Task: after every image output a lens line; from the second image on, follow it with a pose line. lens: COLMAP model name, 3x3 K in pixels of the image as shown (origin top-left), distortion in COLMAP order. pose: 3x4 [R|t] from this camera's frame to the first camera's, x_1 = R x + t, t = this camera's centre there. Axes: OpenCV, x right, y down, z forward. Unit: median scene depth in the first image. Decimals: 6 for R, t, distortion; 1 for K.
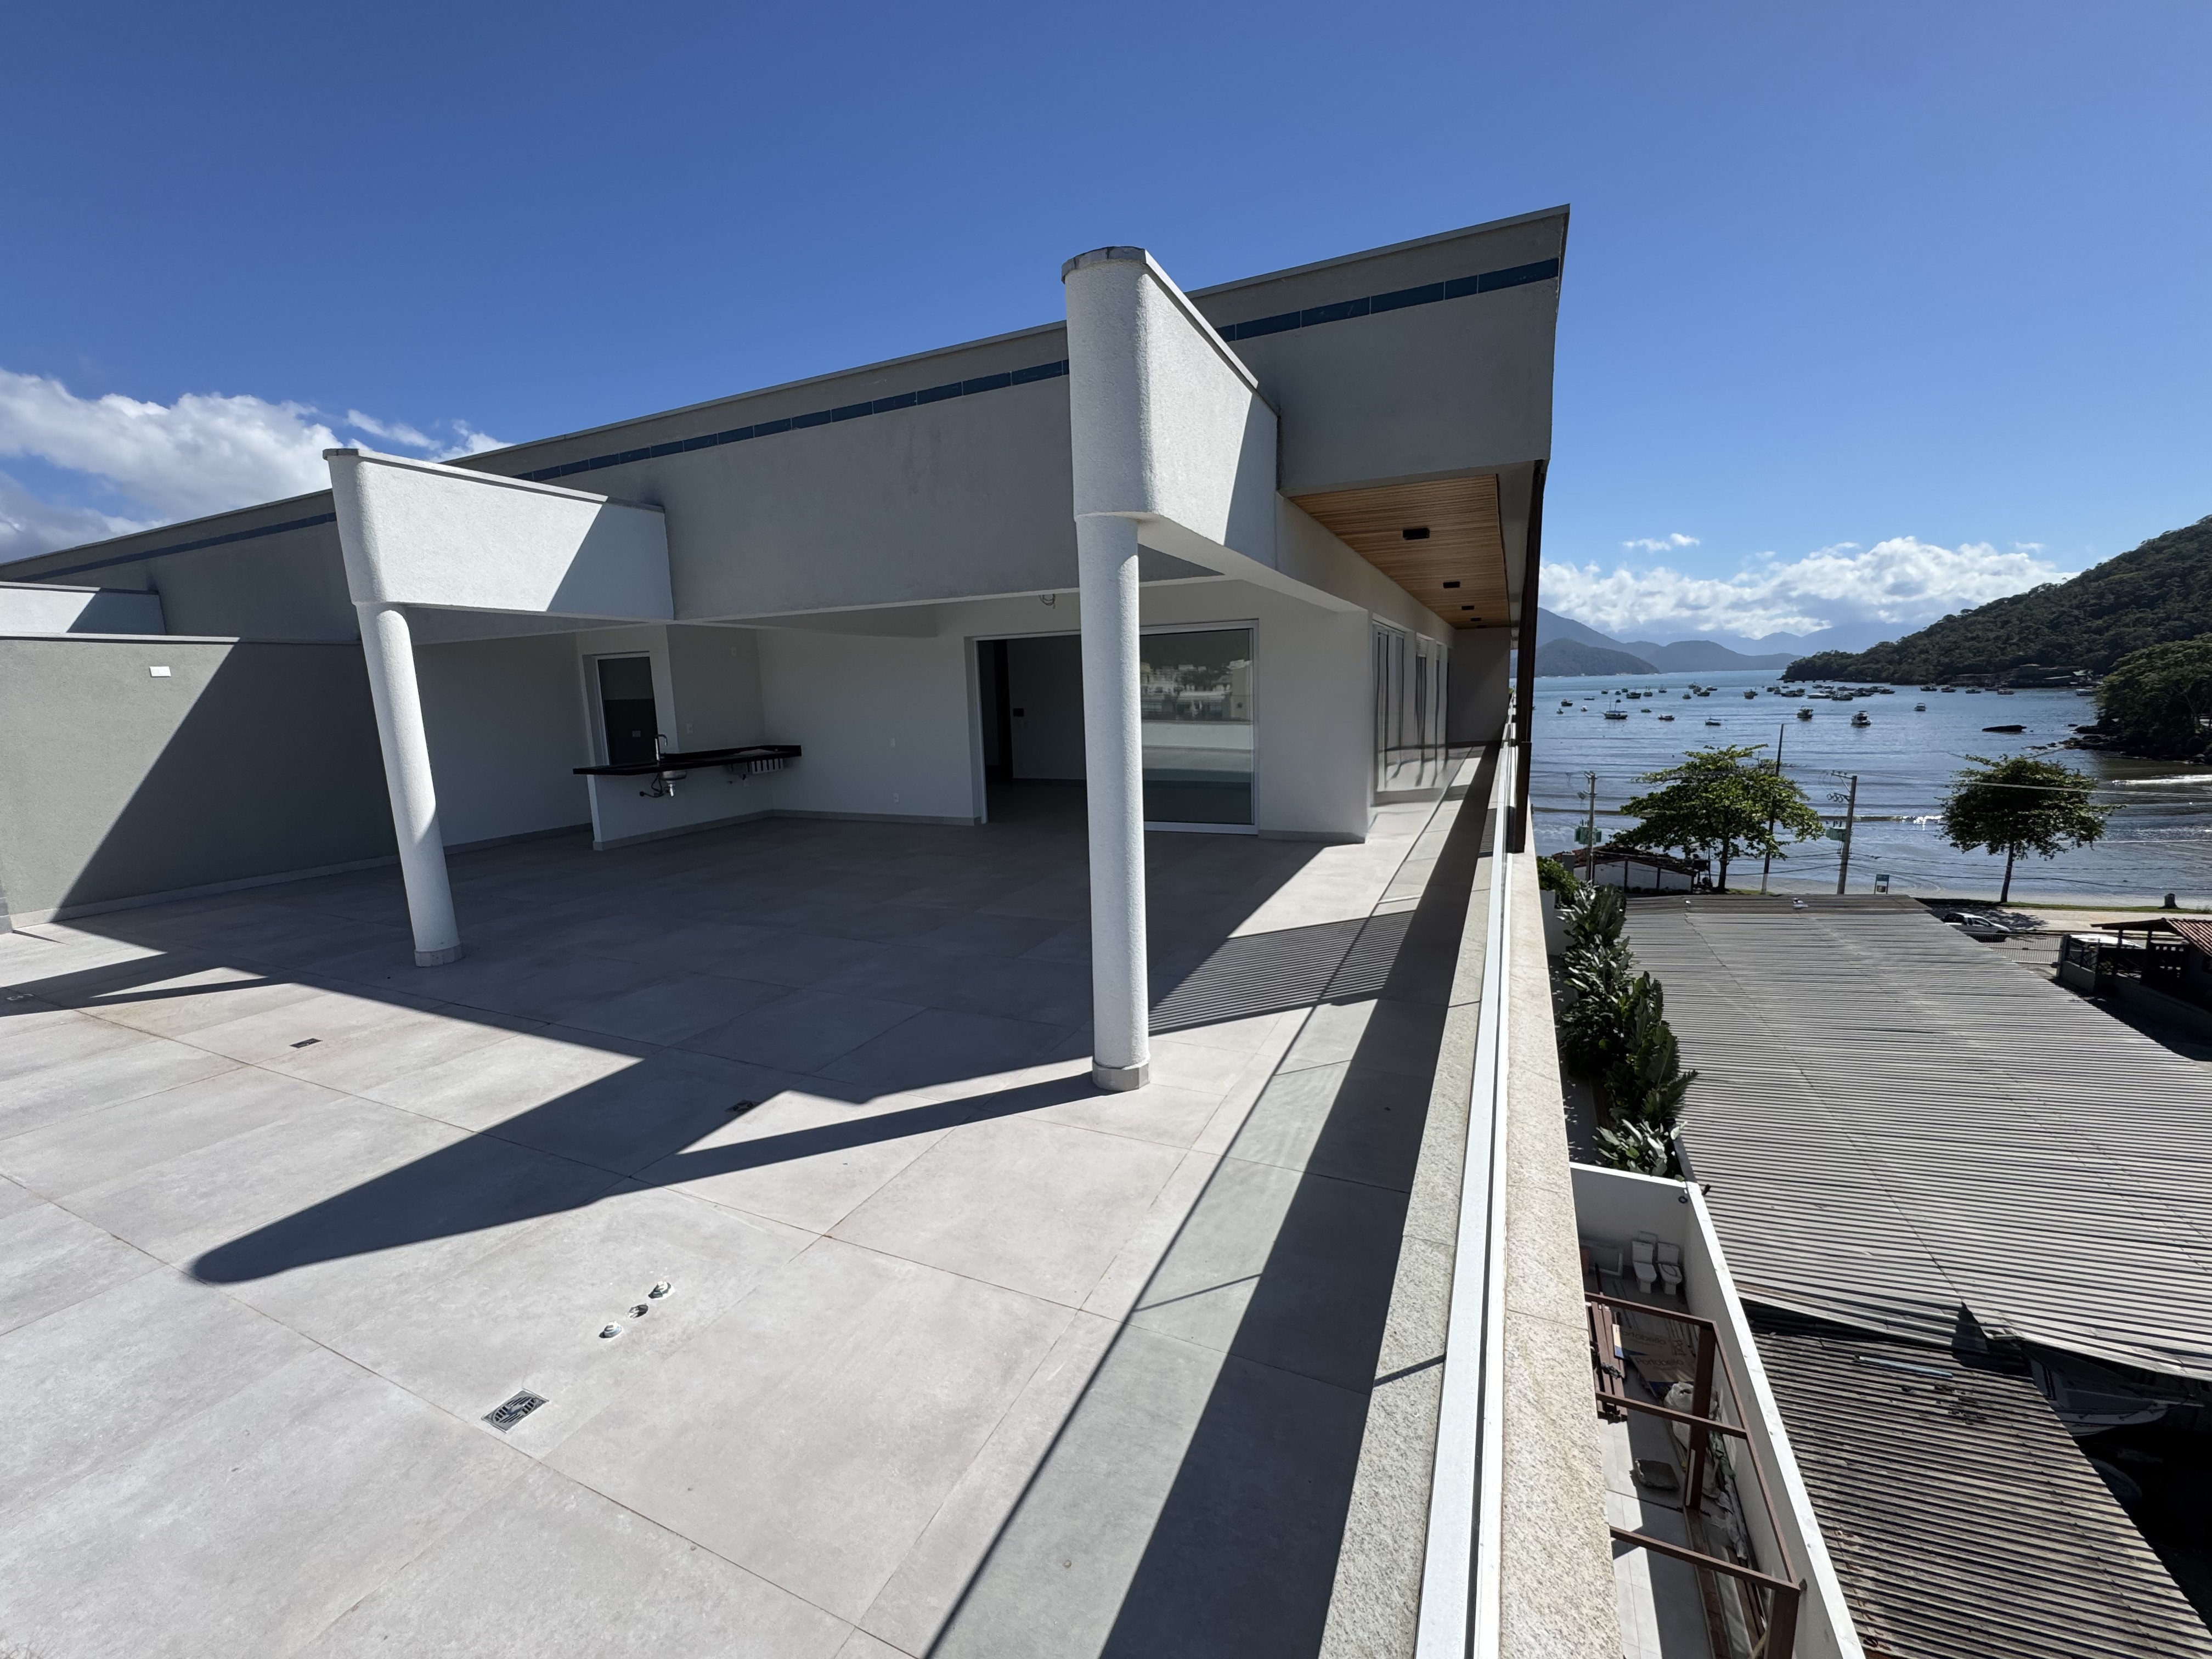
lens RADIAL K [[879.3, 0, 1105.3], [0, 879.3, 827.5], [0, 0, 1]] dist [-0.004234, 0.000598]
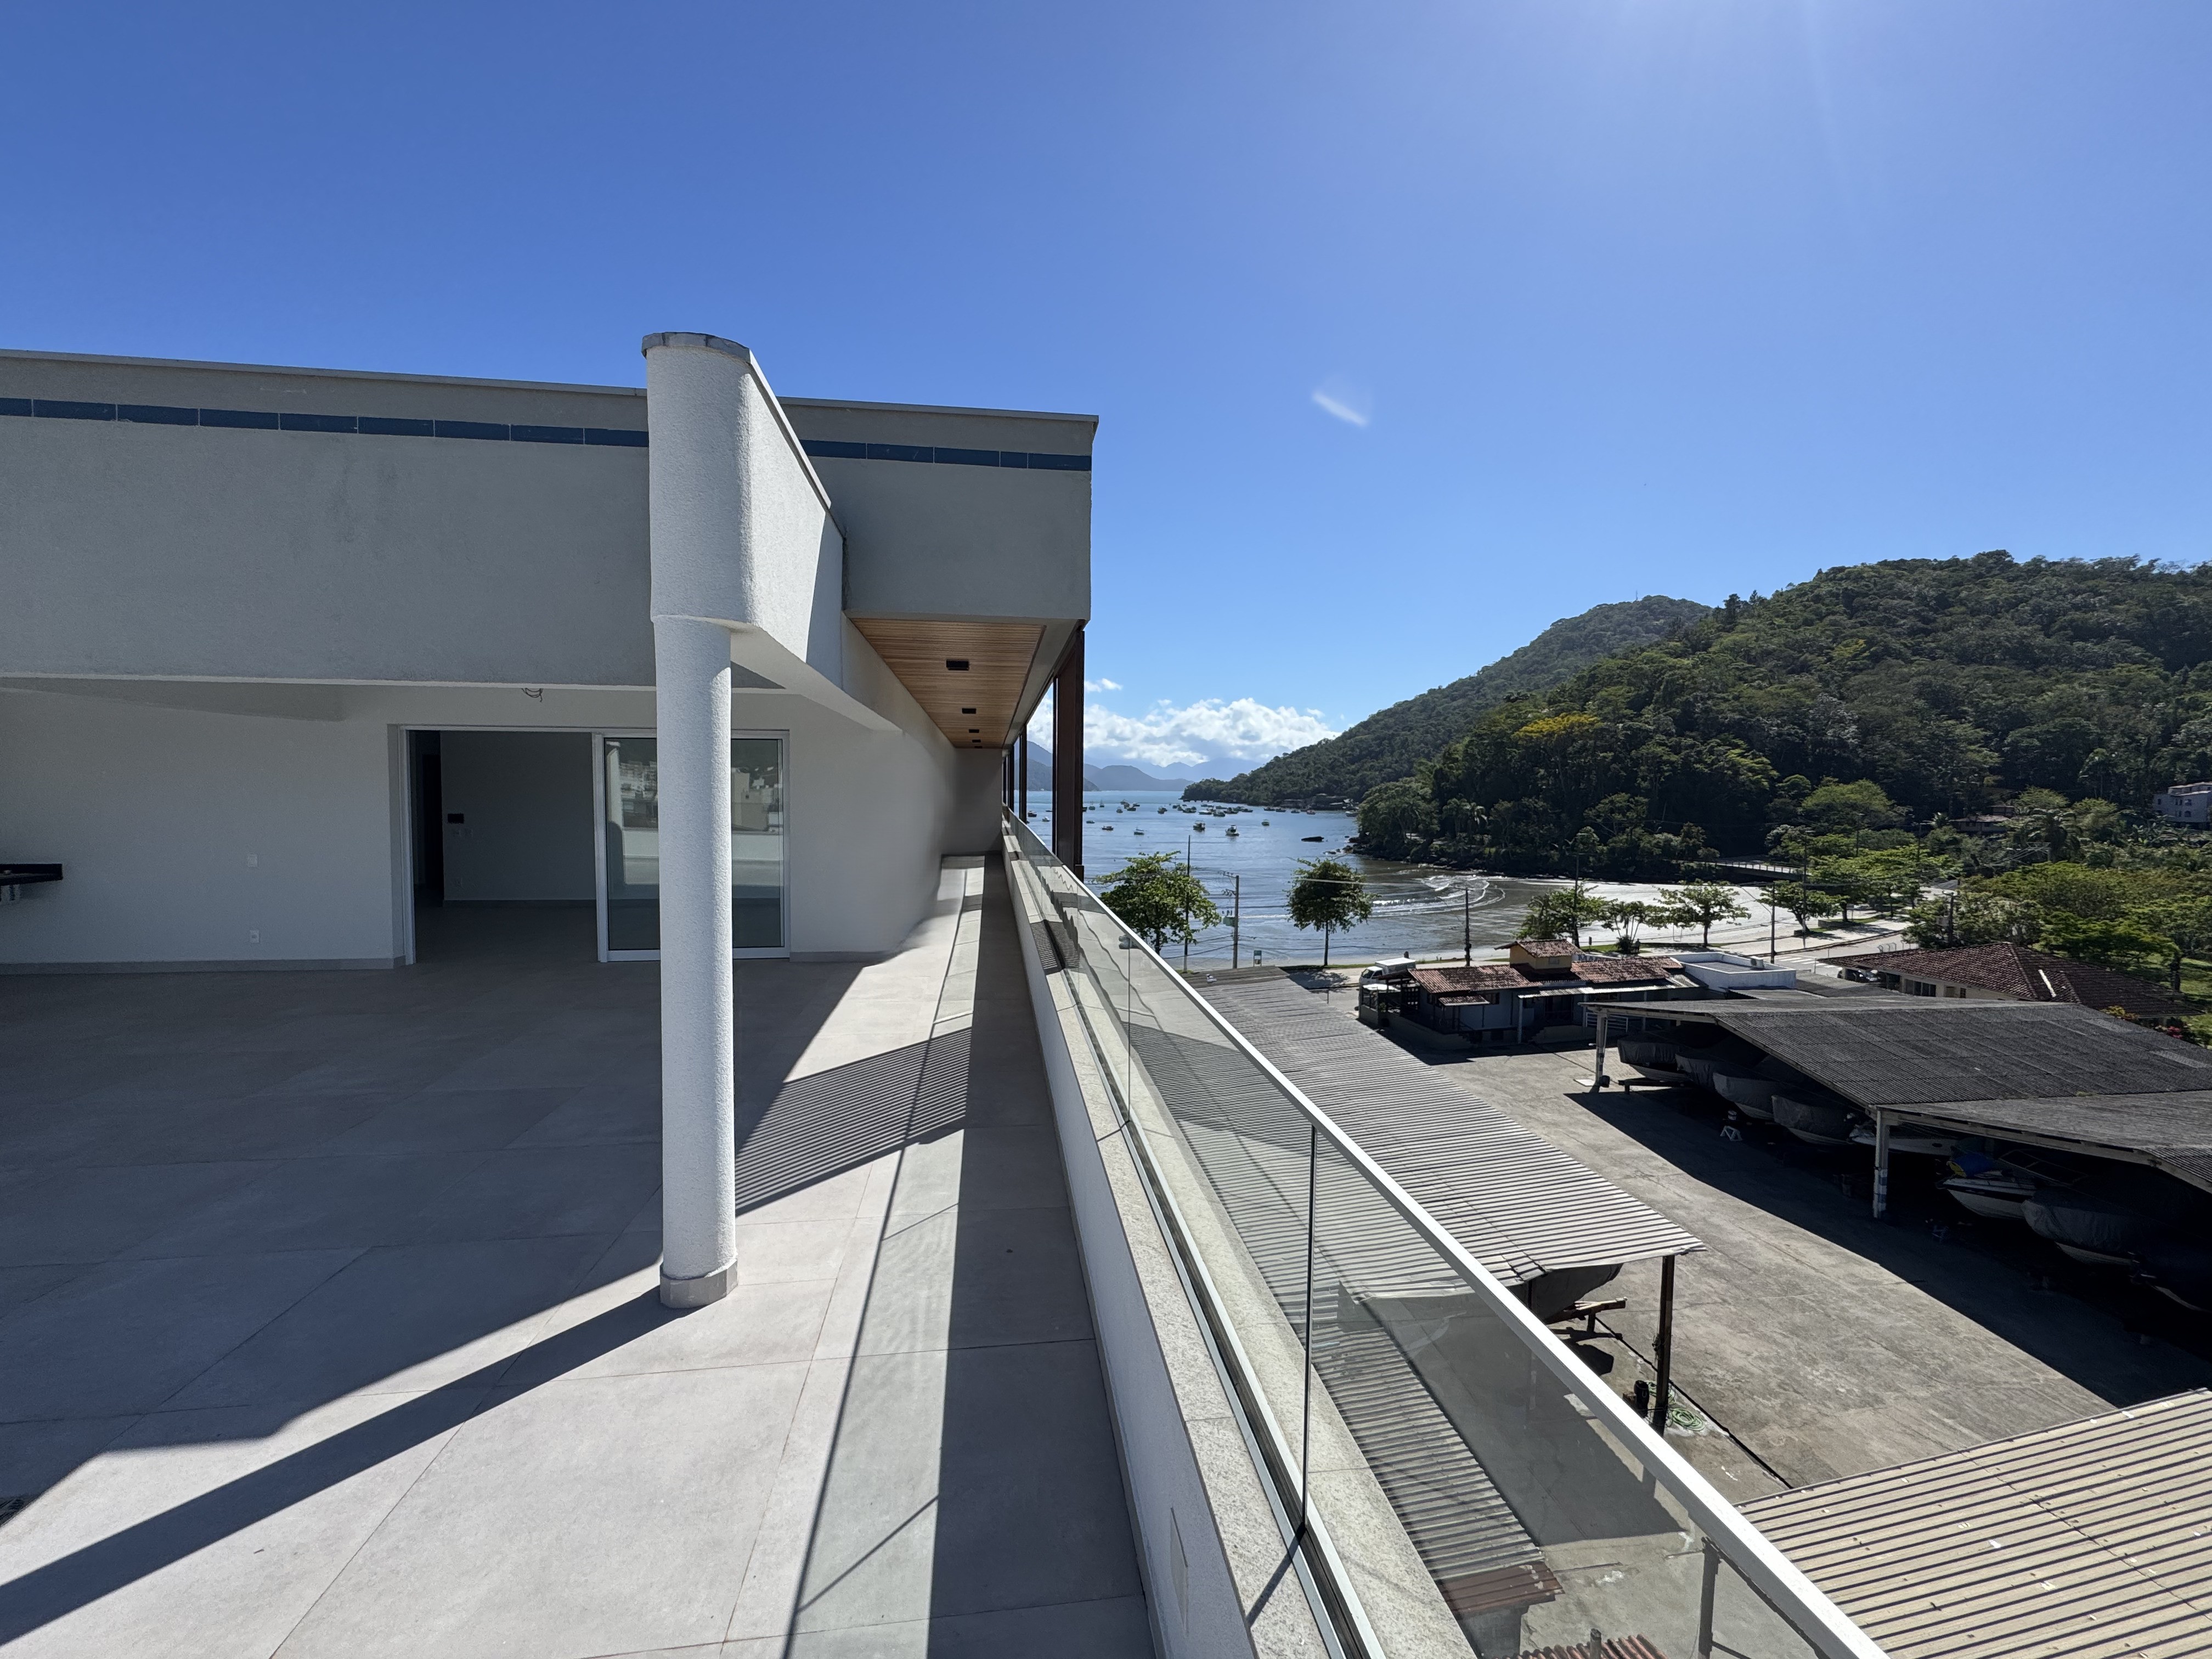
lens RADIAL K [[879.3, 0, 1105.3], [0, 879.3, 827.5], [0, 0, 1]] dist [-0.004234, 0.000598]
pose [[0.846235, 0.013114, 0.532649, -0.092298], [0.051398, 0.993026, -0.106106, -0.029546], [-0.530325, 0.117168, 0.839659, 0.061245]]
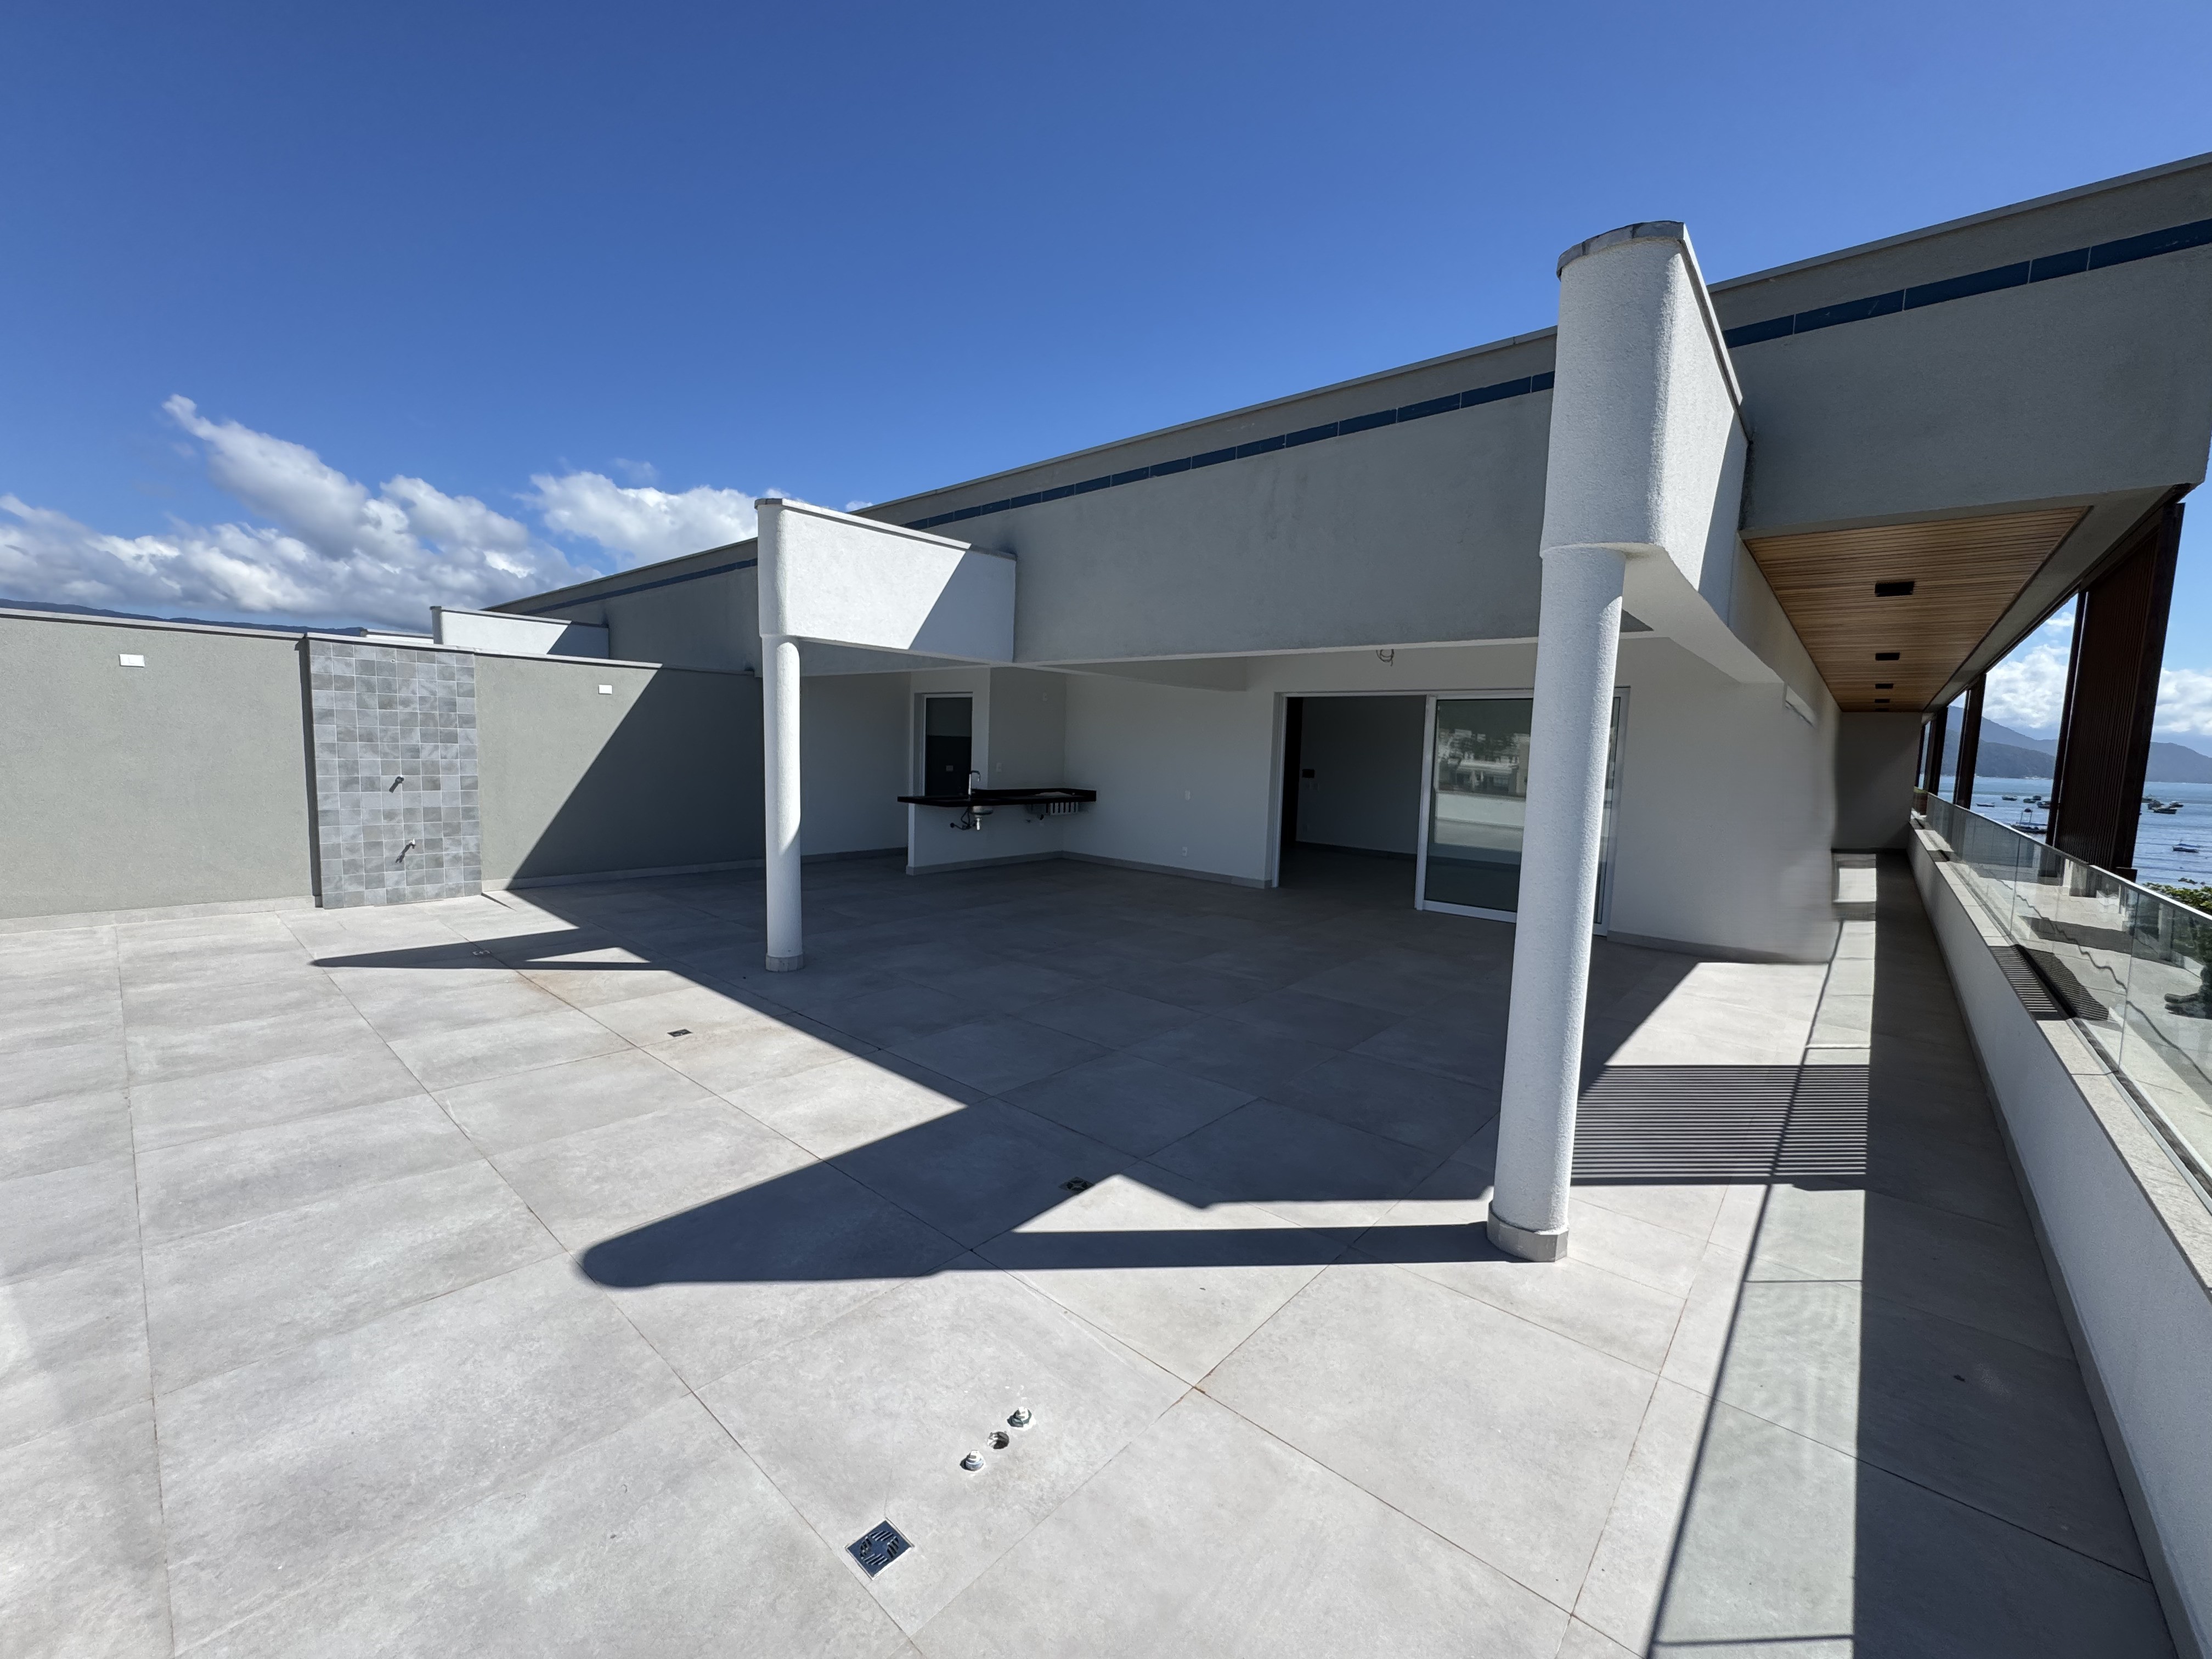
lens RADIAL K [[882.8, 0, 1106.7], [0, 882.8, 826.5], [0, 0, 1]] dist [-0.002203, -0.000506]
pose [[0.956385, 0.087645, -0.278651, -0.140750], [-0.105757, 0.993103, -0.050614, -0.007138], [0.272293, 0.077876, 0.959058, 0.089783]]
